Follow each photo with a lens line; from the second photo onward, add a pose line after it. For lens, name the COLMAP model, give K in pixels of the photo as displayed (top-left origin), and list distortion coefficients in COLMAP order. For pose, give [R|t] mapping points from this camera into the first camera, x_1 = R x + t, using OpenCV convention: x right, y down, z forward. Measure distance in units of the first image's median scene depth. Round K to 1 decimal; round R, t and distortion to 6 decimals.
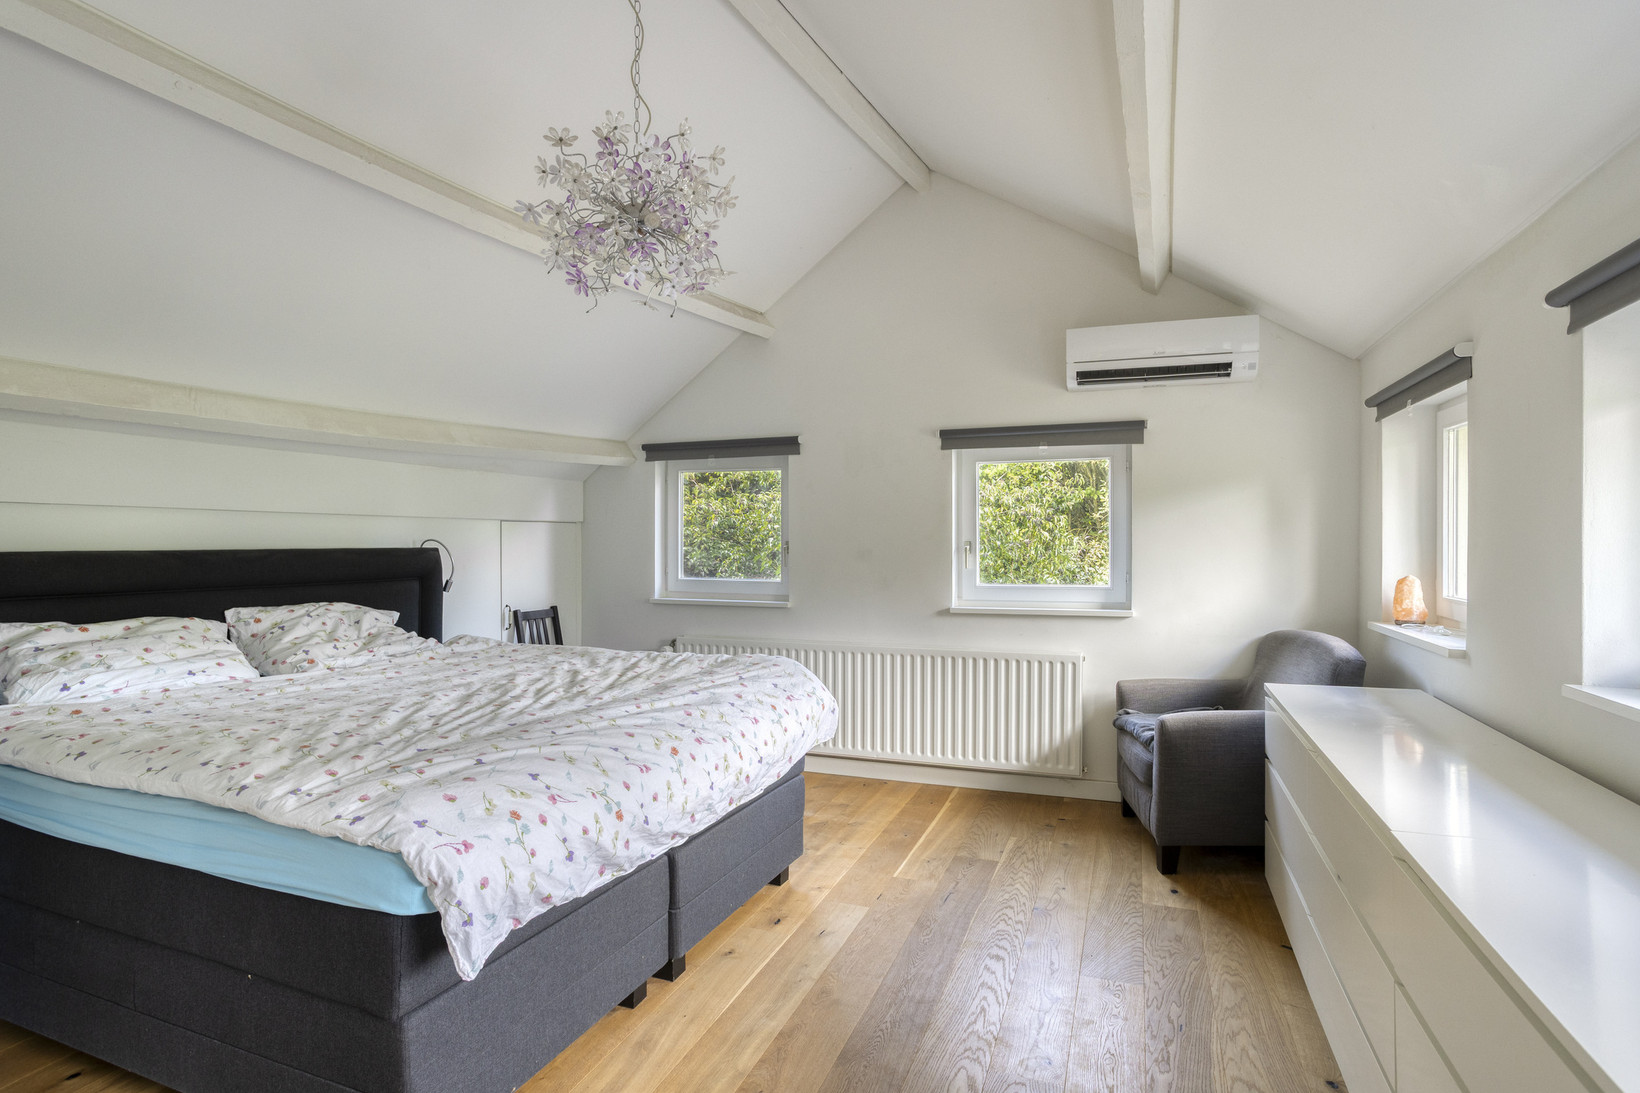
lens RADIAL K [[795.4, 0, 820.0], [0, 795.4, 546.5], [0, 0, 1]] dist [-0.063975, 0.038821]
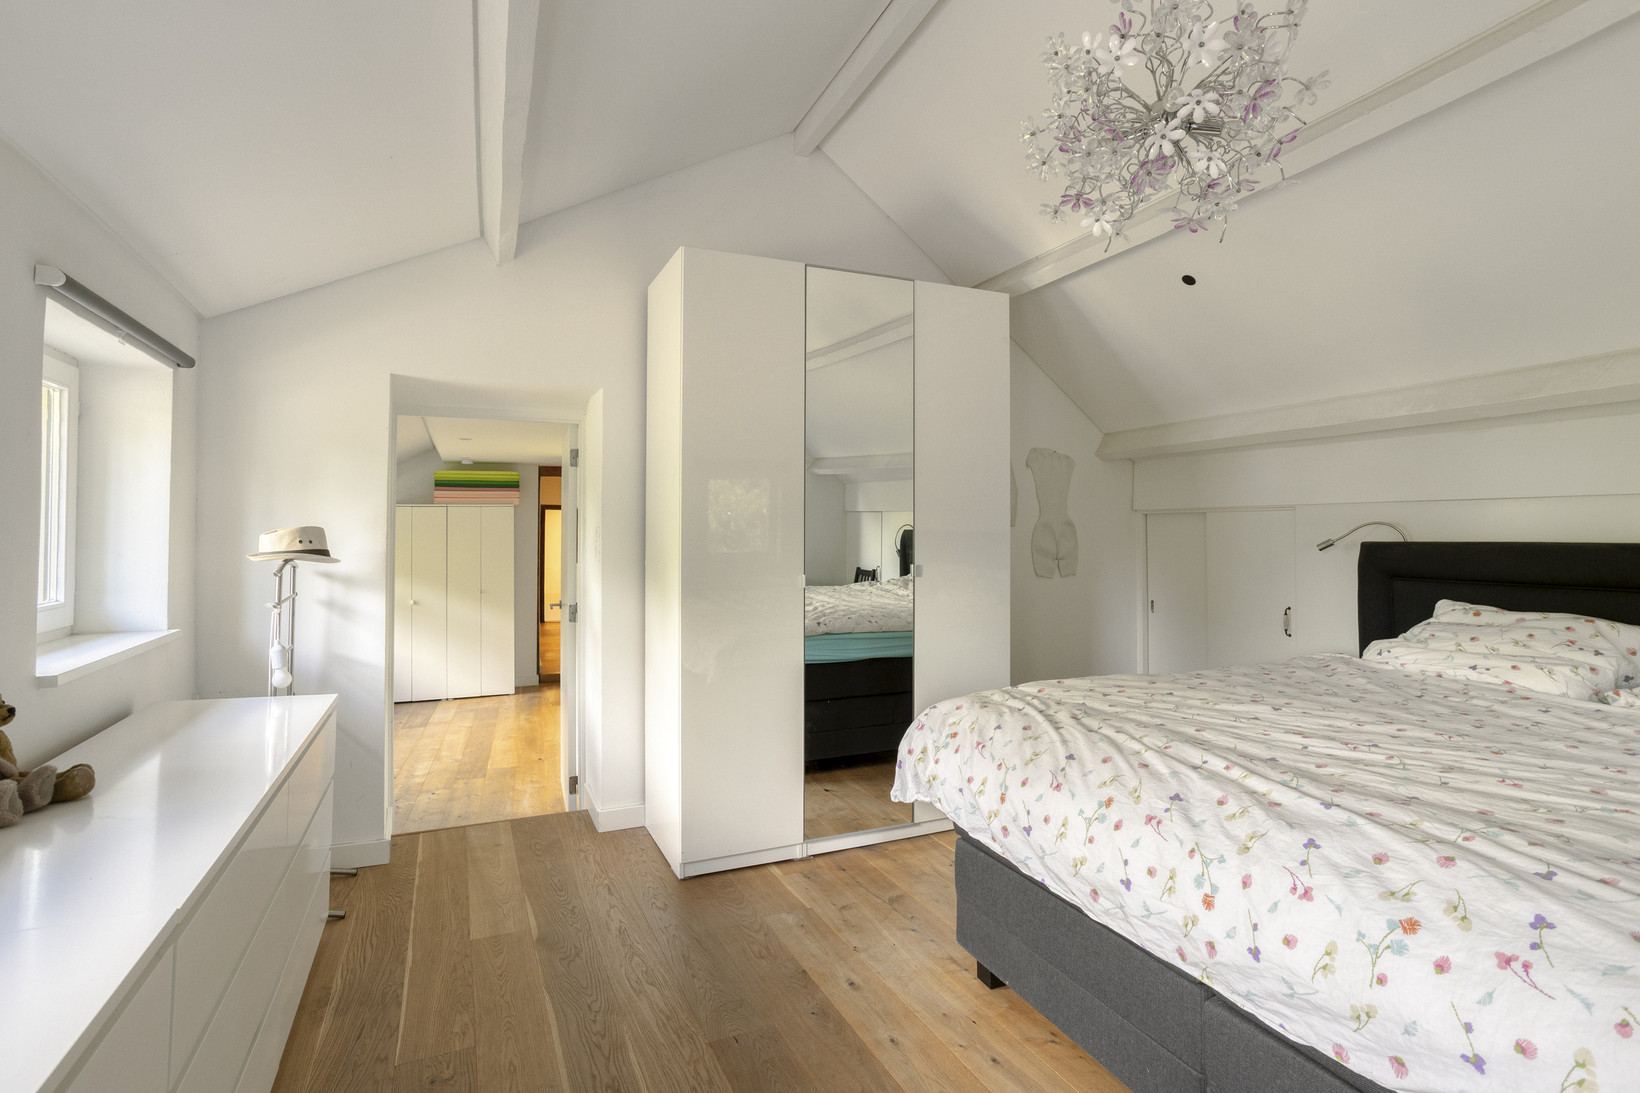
lens RADIAL K [[795.4, 0, 820.0], [0, 795.4, 546.5], [0, 0, 1]] dist [-0.063975, 0.038821]
pose [[-0.685186, 0.011310, -0.728280, 0.505678], [-0.005249, 0.999777, 0.020465, -0.004399], [0.728349, 0.017845, -0.684974, 1.181478]]
